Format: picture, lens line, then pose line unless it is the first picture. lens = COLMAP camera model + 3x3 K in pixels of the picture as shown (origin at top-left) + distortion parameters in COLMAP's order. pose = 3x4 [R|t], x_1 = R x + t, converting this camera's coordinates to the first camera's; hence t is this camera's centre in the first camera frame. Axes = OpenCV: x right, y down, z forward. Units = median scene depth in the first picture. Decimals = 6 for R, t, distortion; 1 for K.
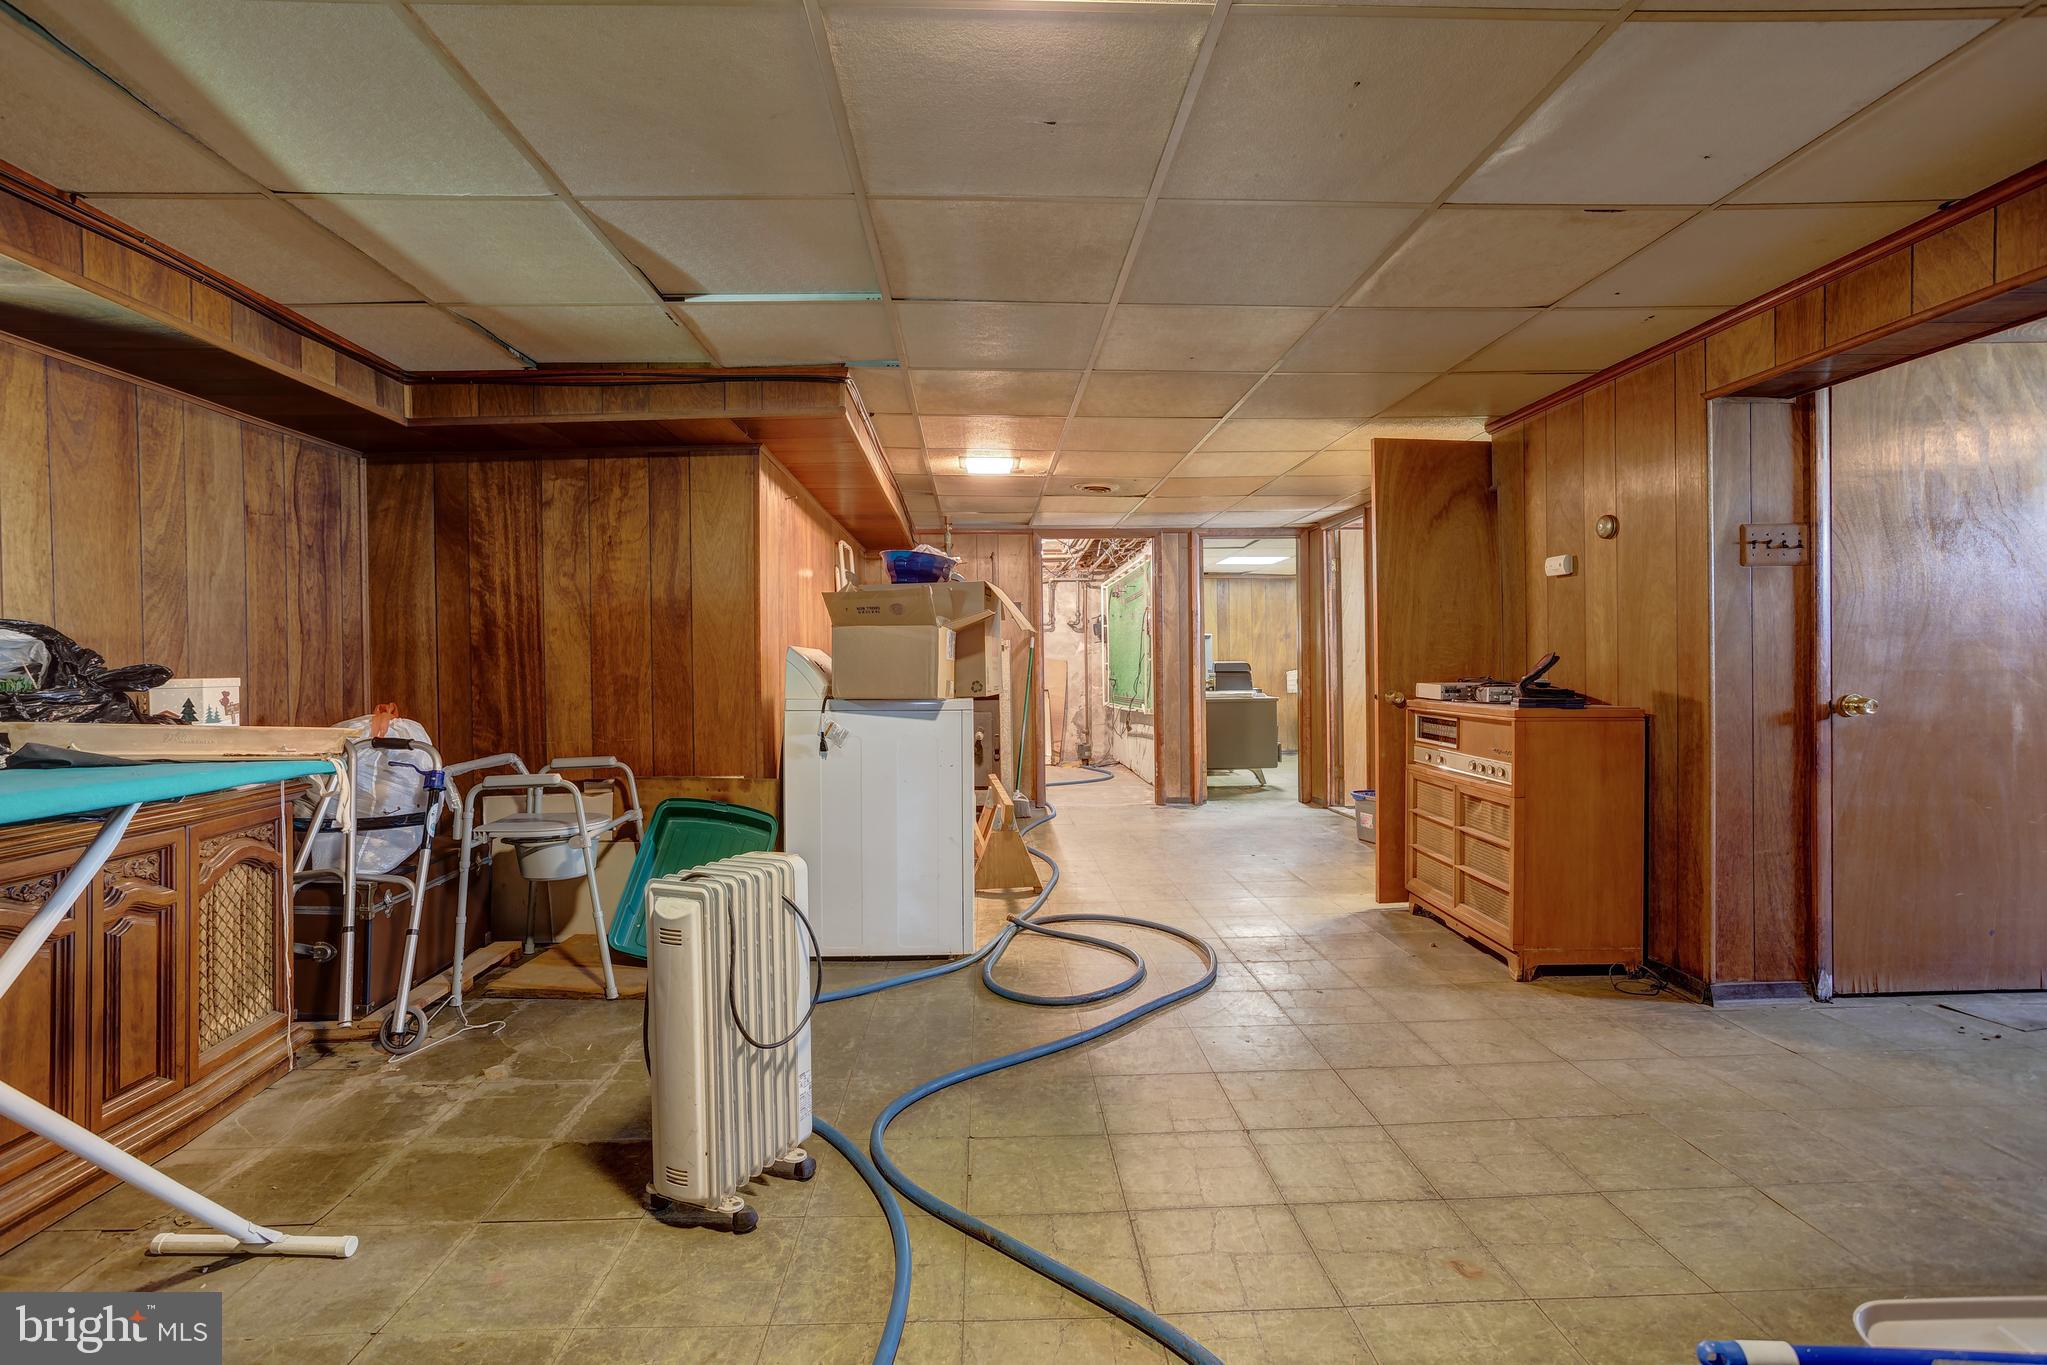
lens RADIAL K [[988.6, 0, 1028.4], [0, 988.6, 680.2], [0, 0, 1]] dist [-0.037886, 0.010009]
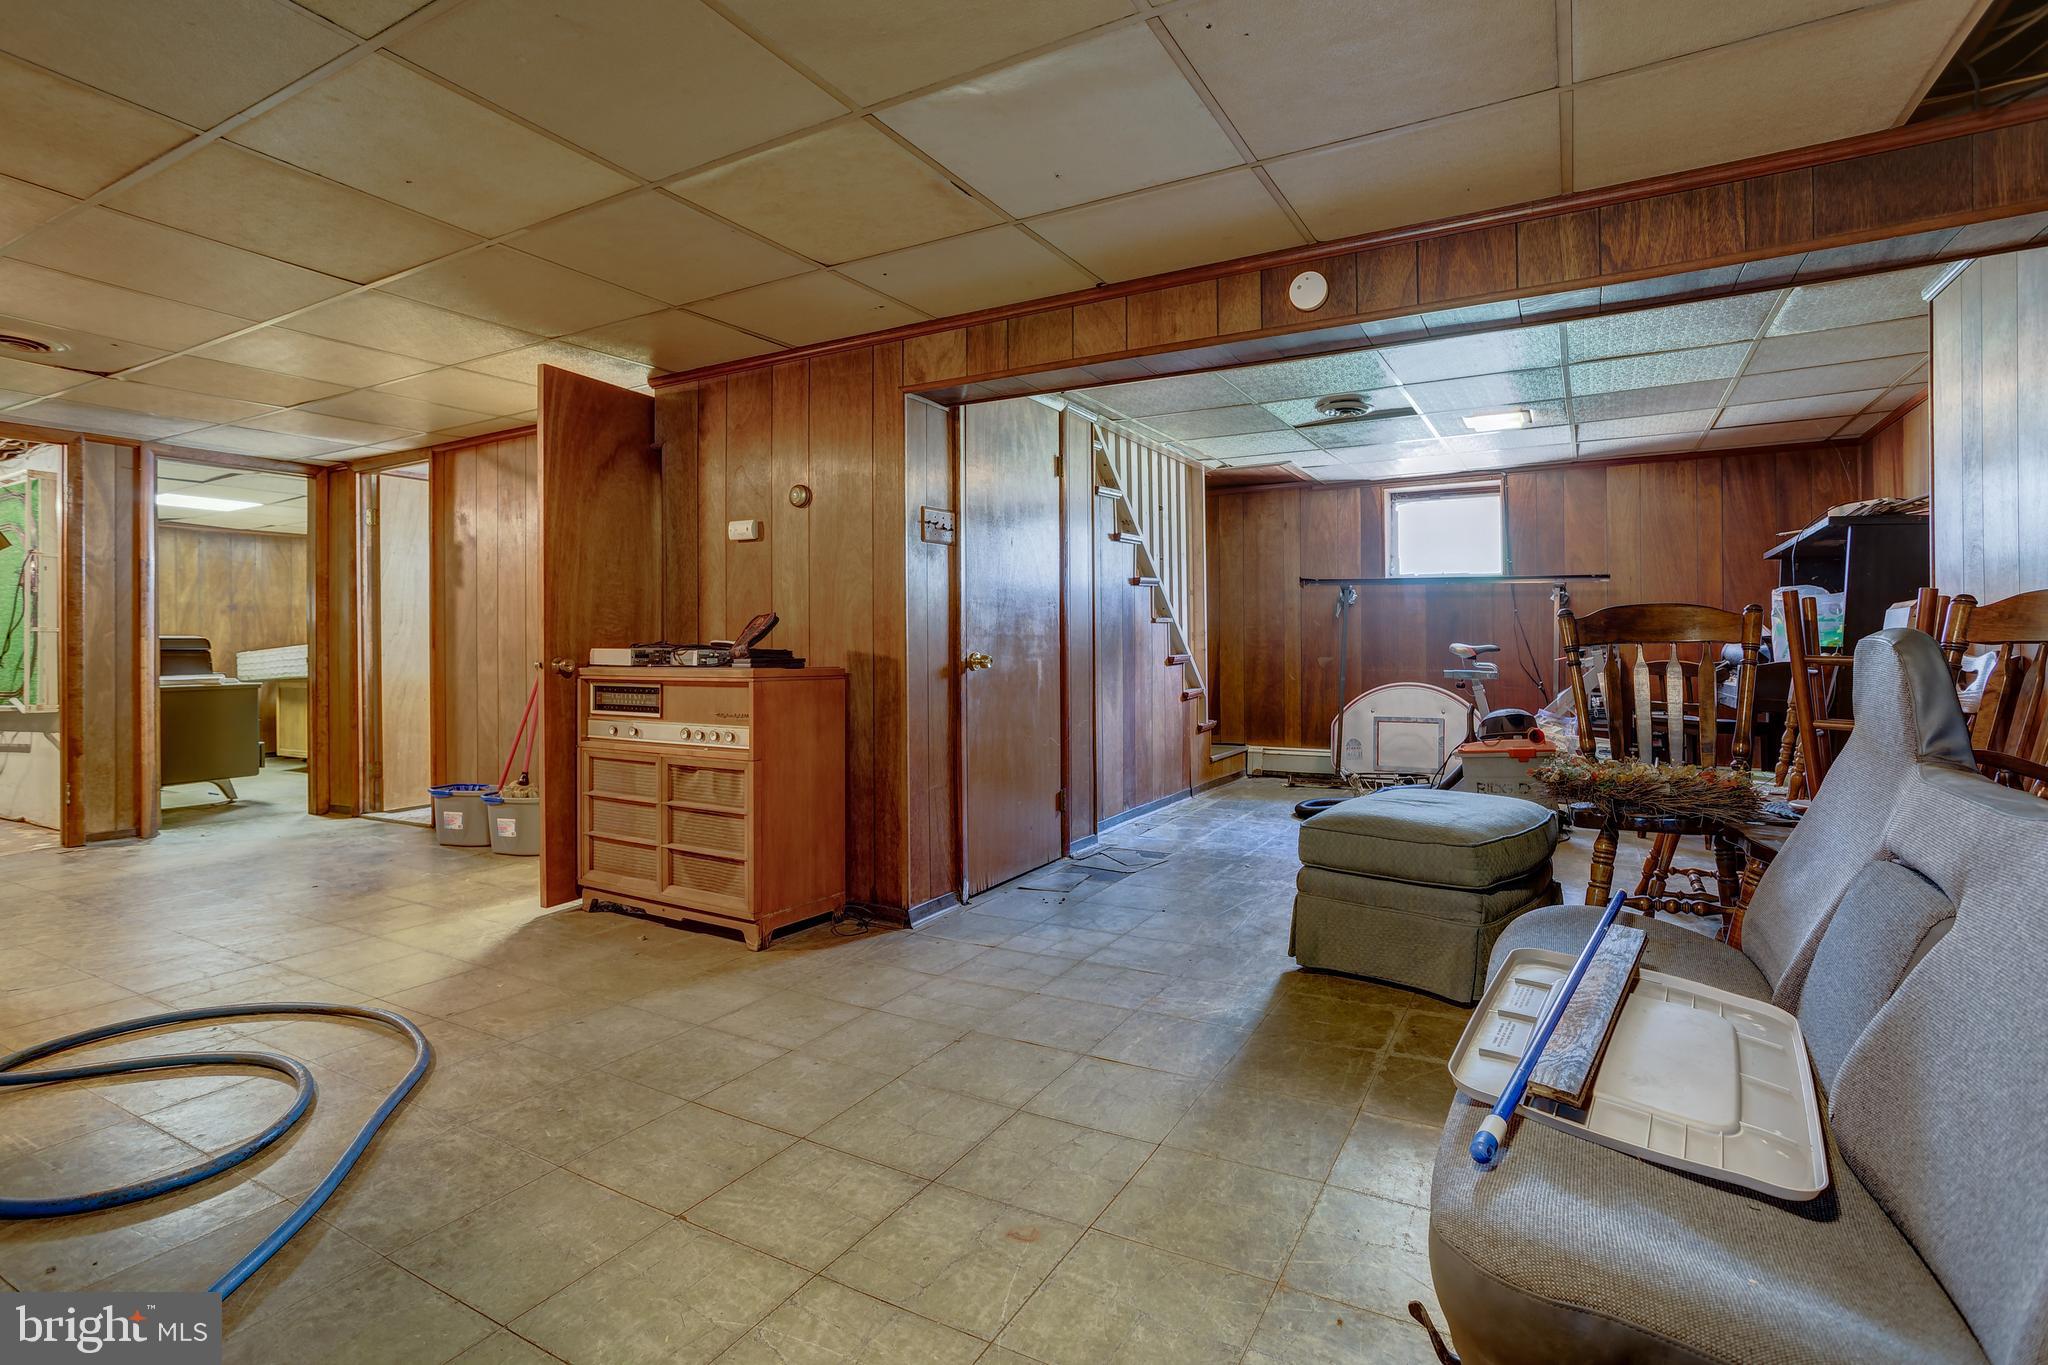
lens RADIAL K [[989.1, 0, 1029.4], [0, 989.1, 637.9], [0, 0, 1]] dist [-0.037886, 0.010009]
pose [[0.527656, 0.012695, 0.849363, -0.168793], [0.015458, 0.999579, -0.024543, 0.023913], [-0.849318, 0.026079, 0.527238, 0.225740]]
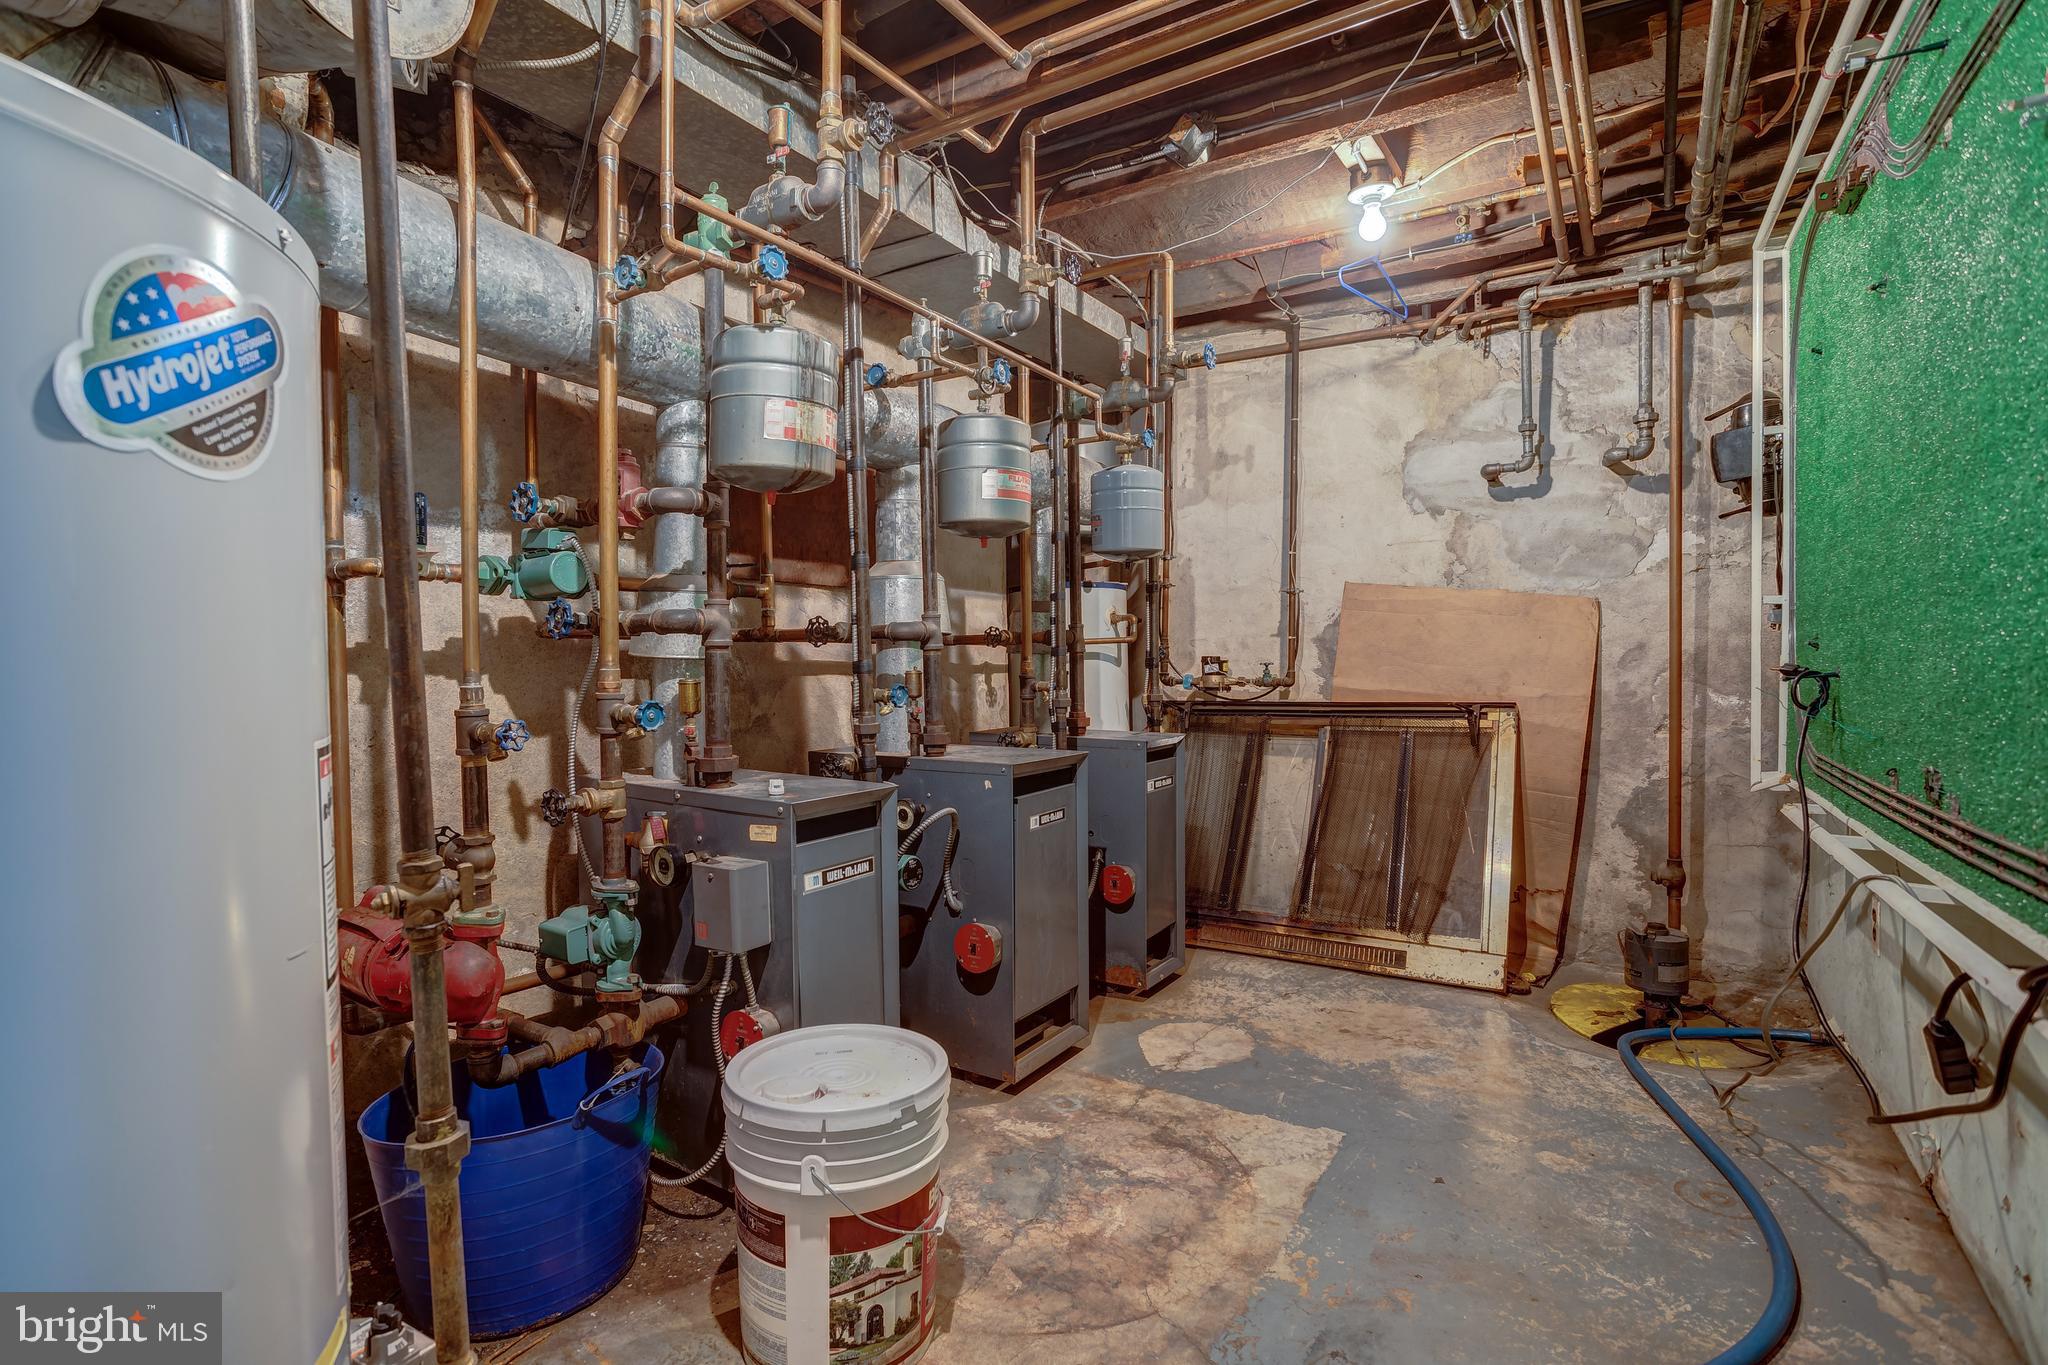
lens RADIAL K [[989.1, 0, 1014.9], [0, 989.1, 675.1], [0, 0, 1]] dist [-0.037886, 0.010009]
pose [[0.825661, 0.009384, -0.564089, 0.187725], [-0.006813, 0.999955, 0.006662, 0.001939], [0.564126, -0.001658, 0.825687, 2.225275]]
